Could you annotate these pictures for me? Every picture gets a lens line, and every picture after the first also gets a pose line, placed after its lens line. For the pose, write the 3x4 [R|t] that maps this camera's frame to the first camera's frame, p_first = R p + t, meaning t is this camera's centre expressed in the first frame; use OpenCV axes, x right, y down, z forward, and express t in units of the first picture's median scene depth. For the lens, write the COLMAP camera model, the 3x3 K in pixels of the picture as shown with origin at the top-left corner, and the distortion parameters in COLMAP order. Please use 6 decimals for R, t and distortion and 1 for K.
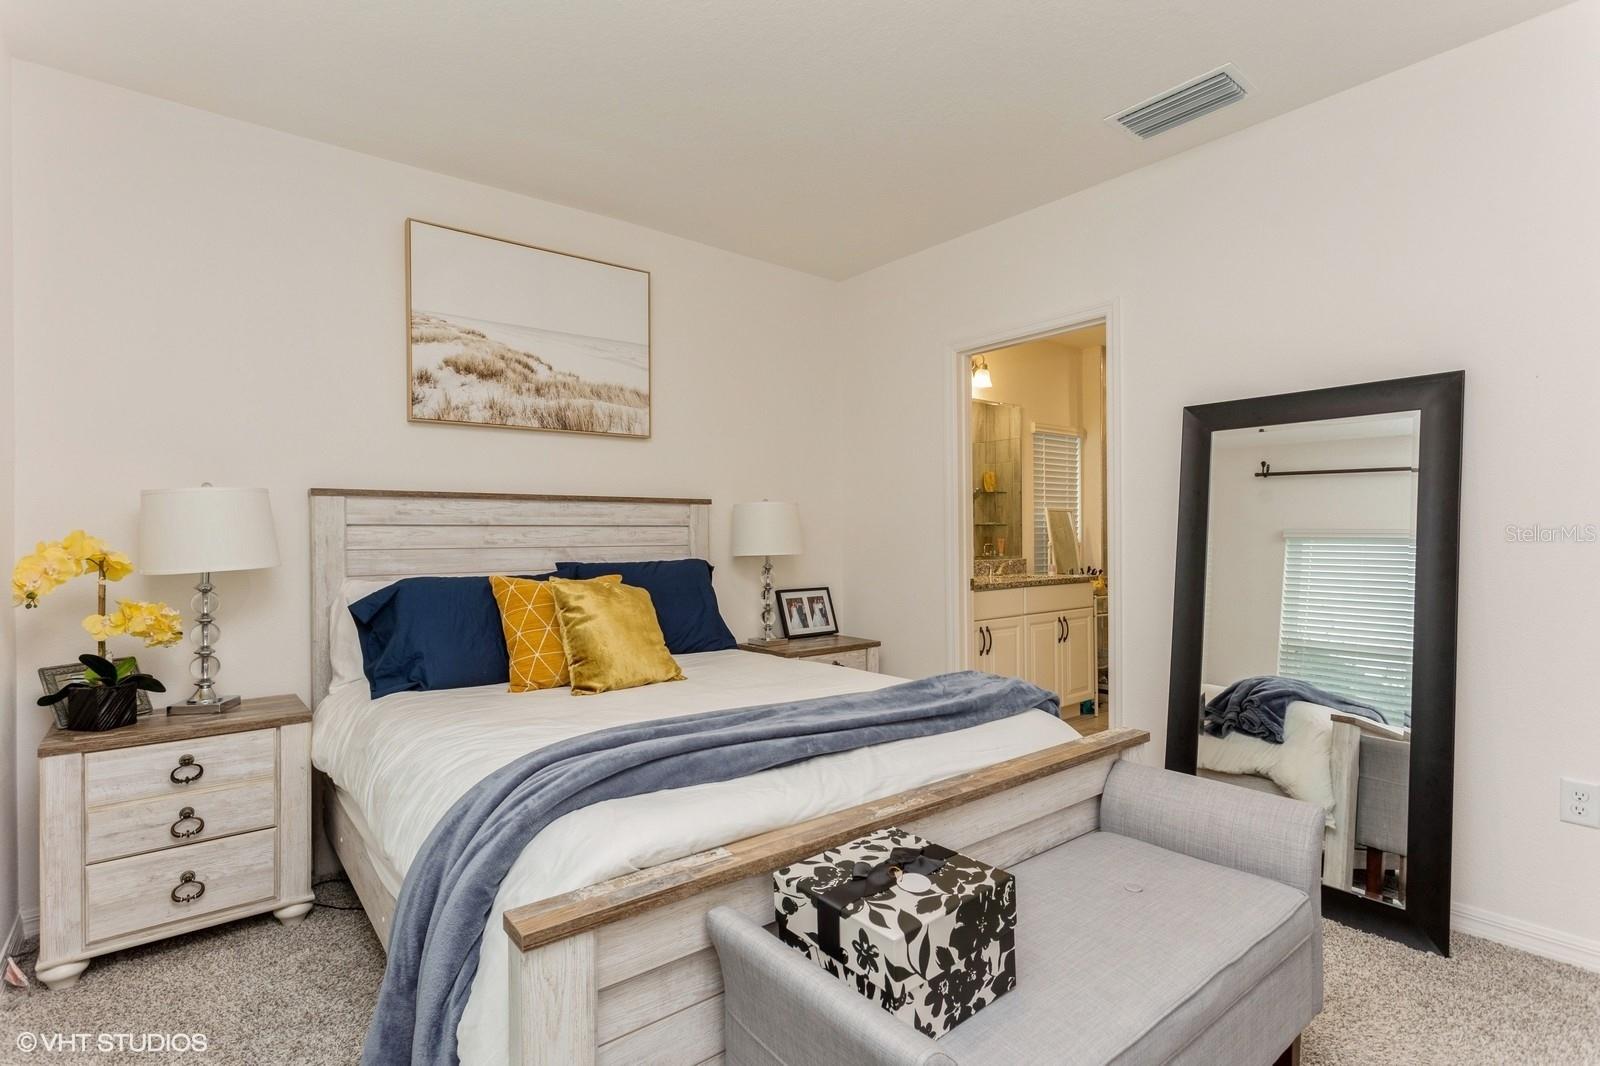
lens RADIAL K [[775.3, 0, 799.3], [0, 775.3, 535.2], [0, 0, 1]] dist [-0.001816, -0.000971]
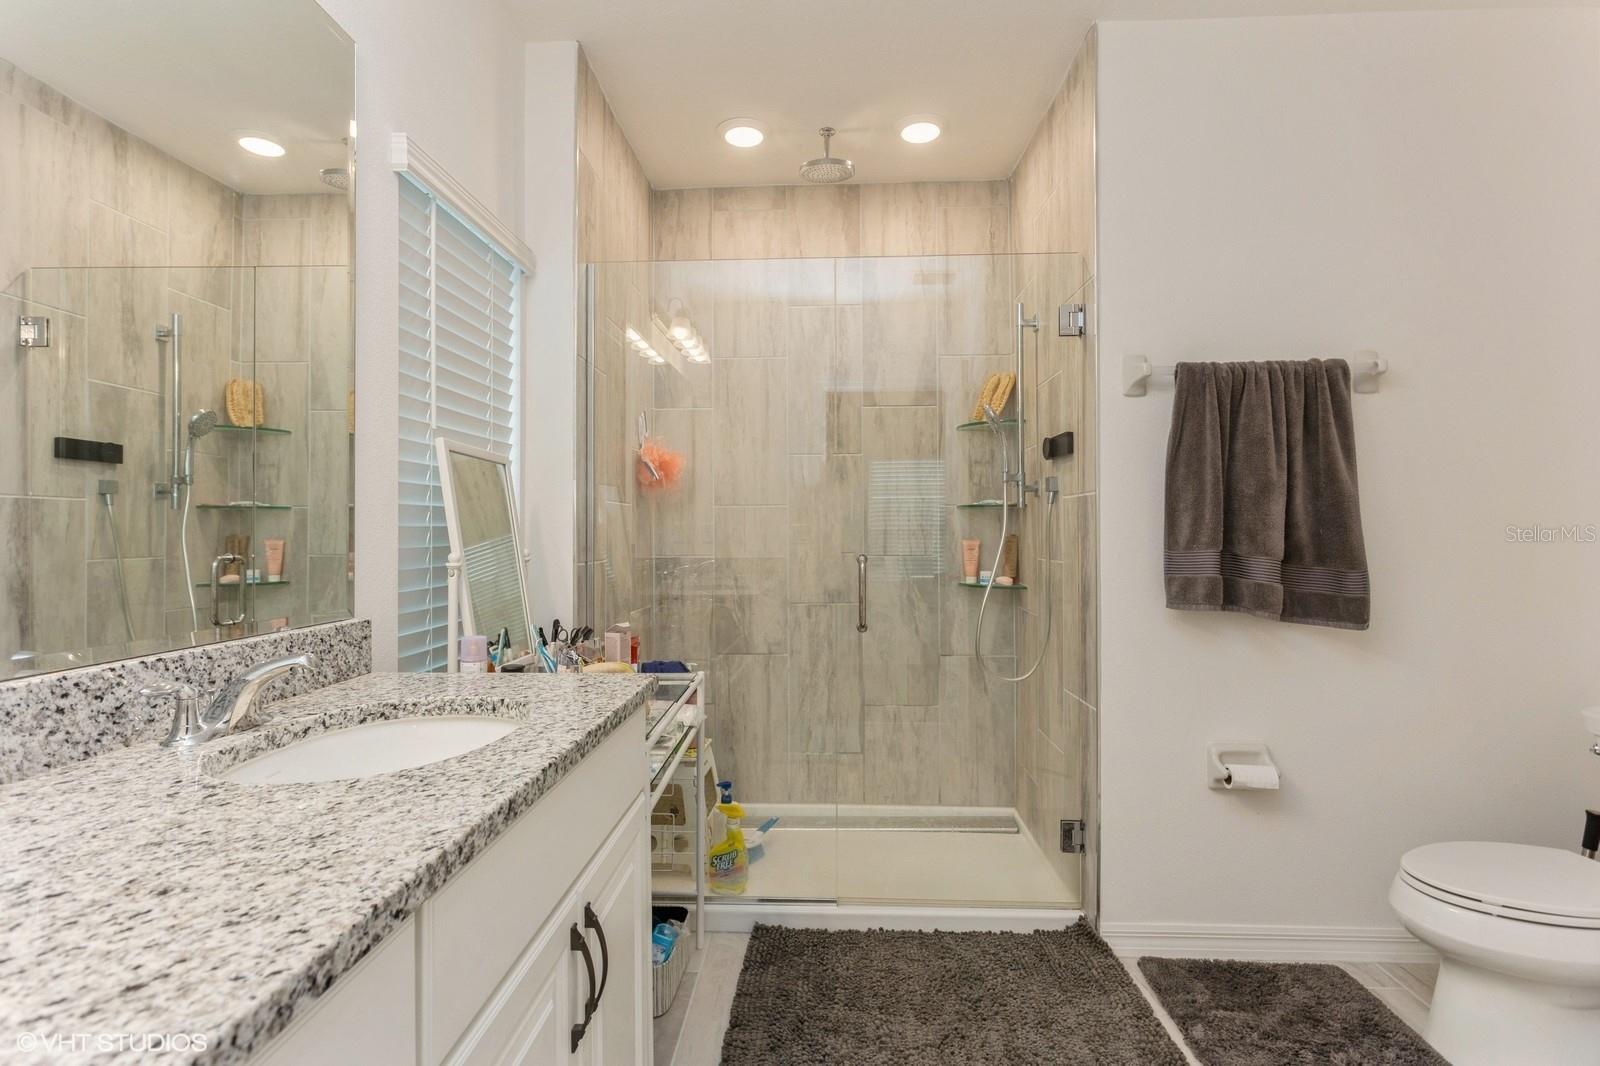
lens RADIAL K [[775.3, 0, 801.8], [0, 775.3, 529.9], [0, 0, 1]] dist [-0.001816, -0.000971]
pose [[0.663783, 0.003407, 0.747917, 0.187909], [0.000466, 0.999988, -0.004969, 0.001042], [-0.747925, 0.003647, 0.663774, 0.698962]]
